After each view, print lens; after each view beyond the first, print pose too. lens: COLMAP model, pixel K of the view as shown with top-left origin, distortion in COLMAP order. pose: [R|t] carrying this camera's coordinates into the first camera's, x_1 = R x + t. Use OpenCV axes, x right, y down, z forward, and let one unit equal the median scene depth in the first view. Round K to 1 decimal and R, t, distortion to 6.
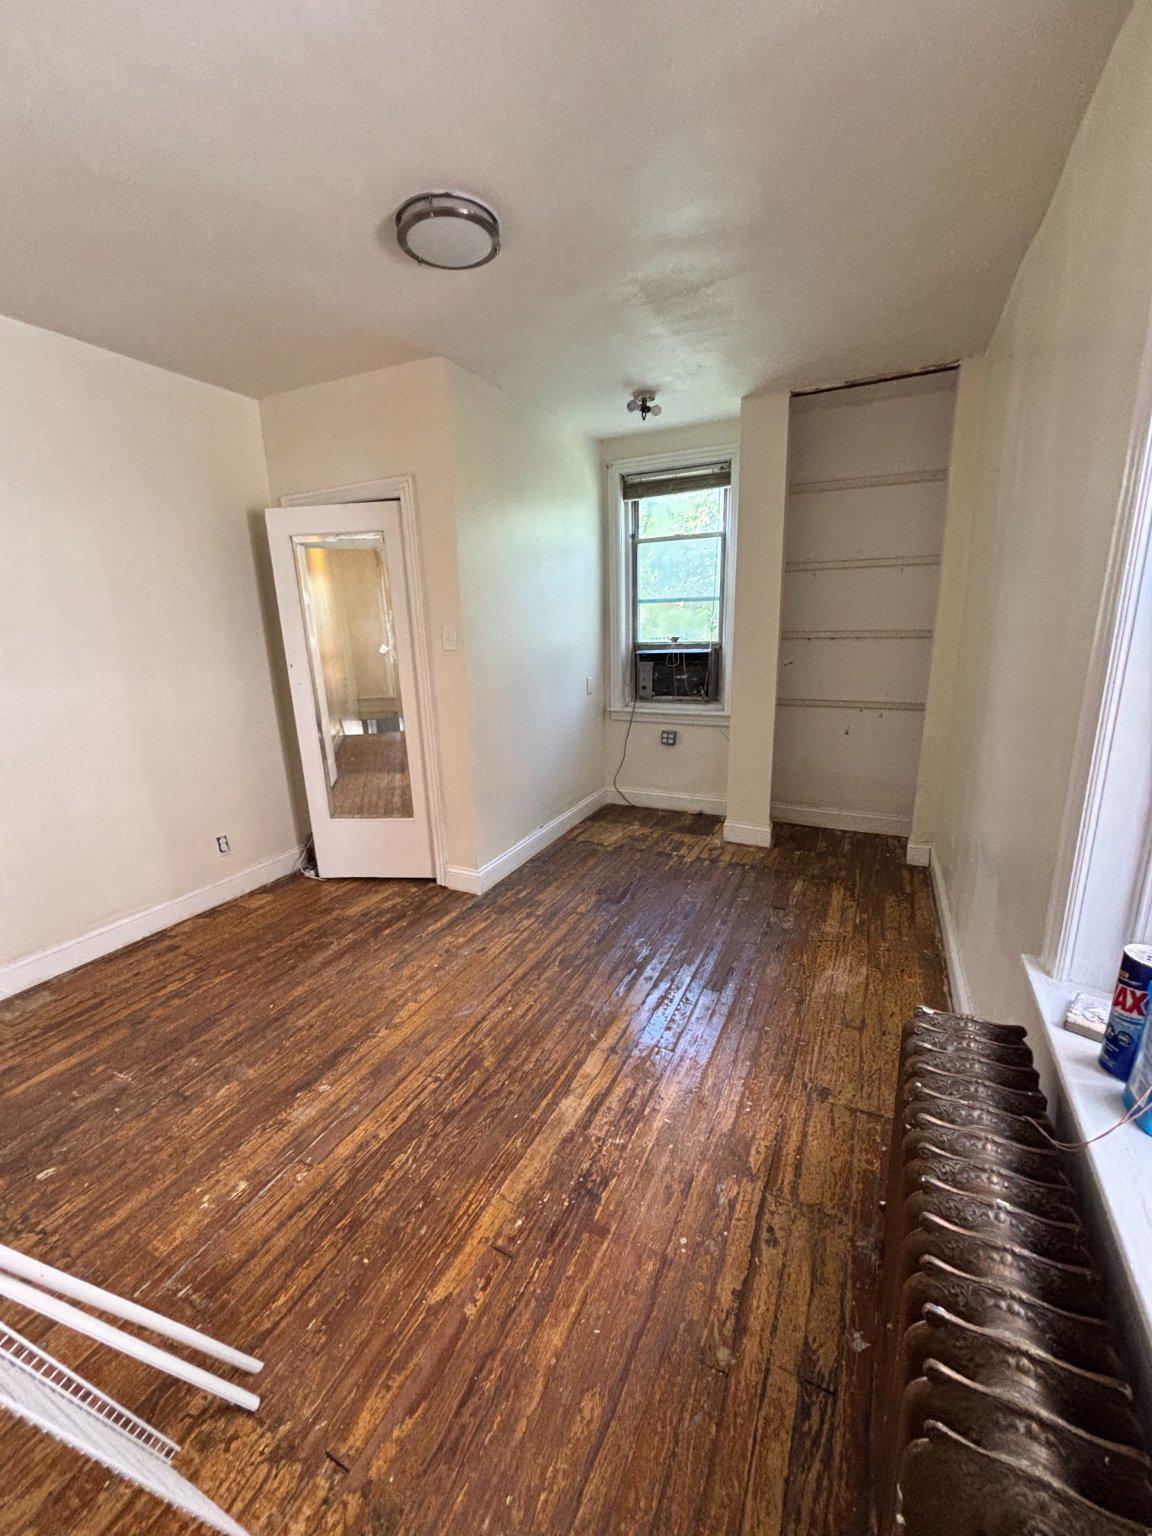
lens RADIAL K [[618.1, 0, 577.4], [0, 618.1, 767.8], [0, 0, 1]] dist [-0.001503, 0.001950]
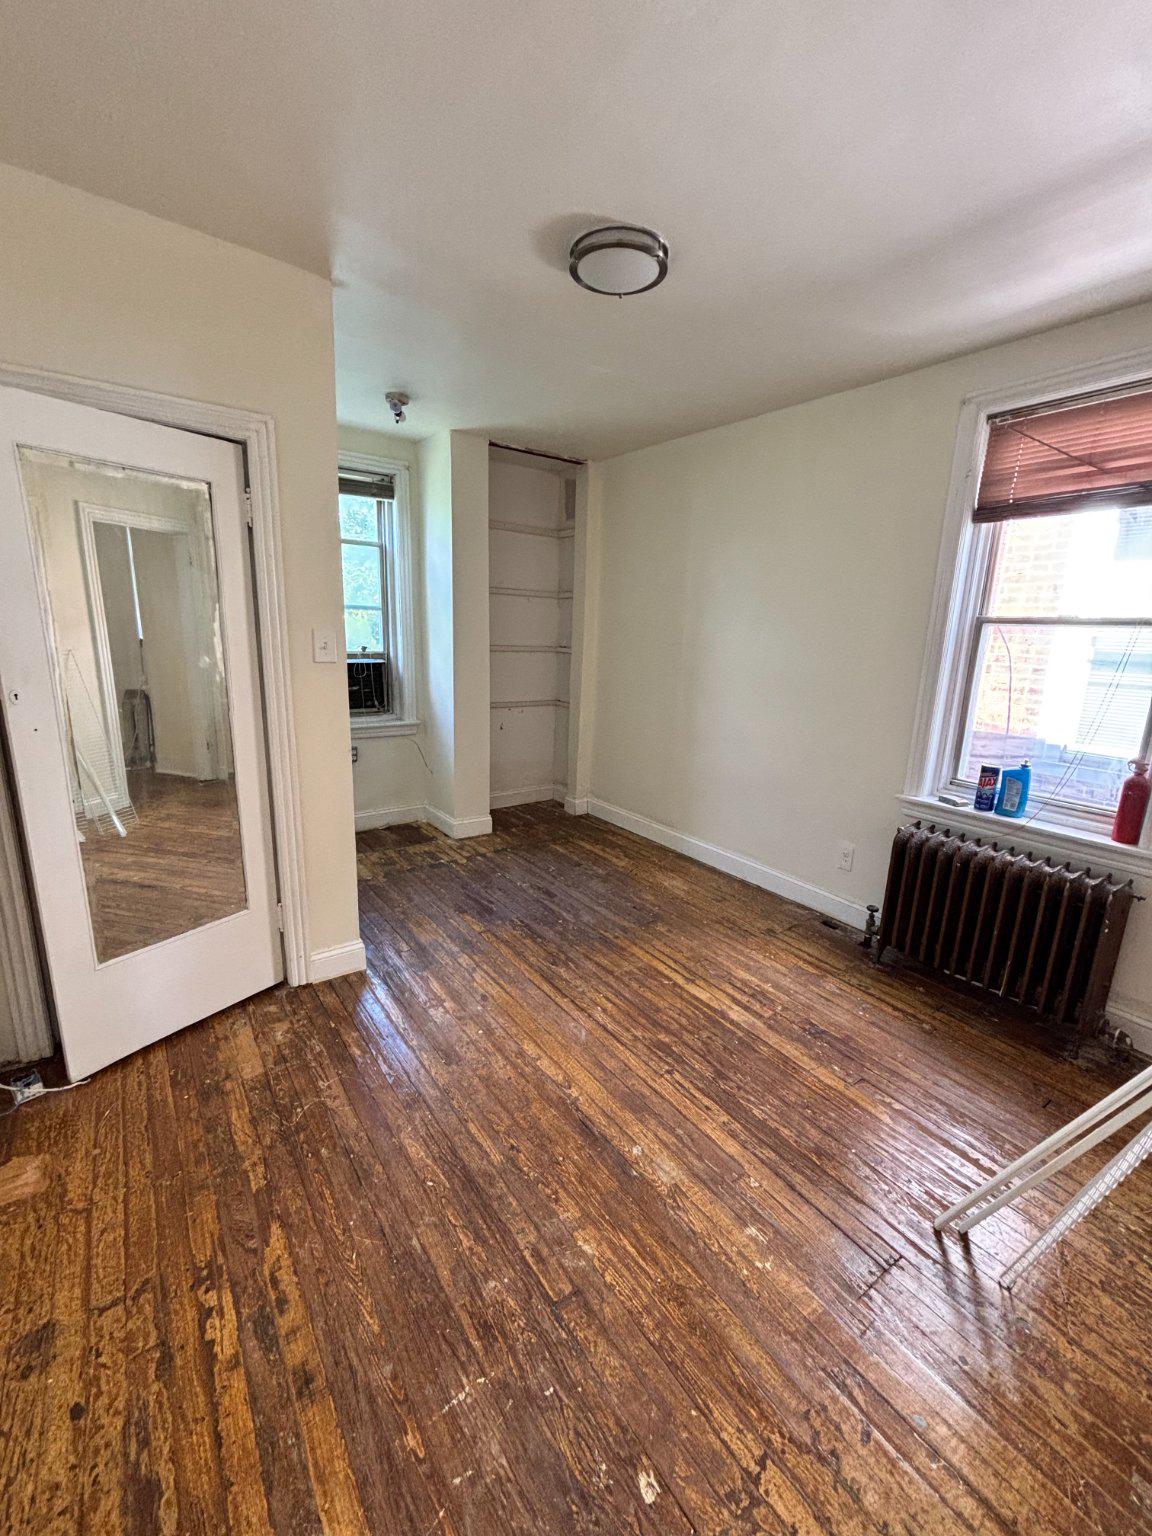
lens RADIAL K [[618.1, 0, 578.7], [0, 618.1, 765.9], [0, 0, 1]] dist [-0.001503, 0.001950]
pose [[0.468955, -0.155764, 0.869379, -0.797433], [0.168957, 0.981969, 0.084799, -0.083984], [-0.866911, 0.107120, 0.486816, 0.402598]]
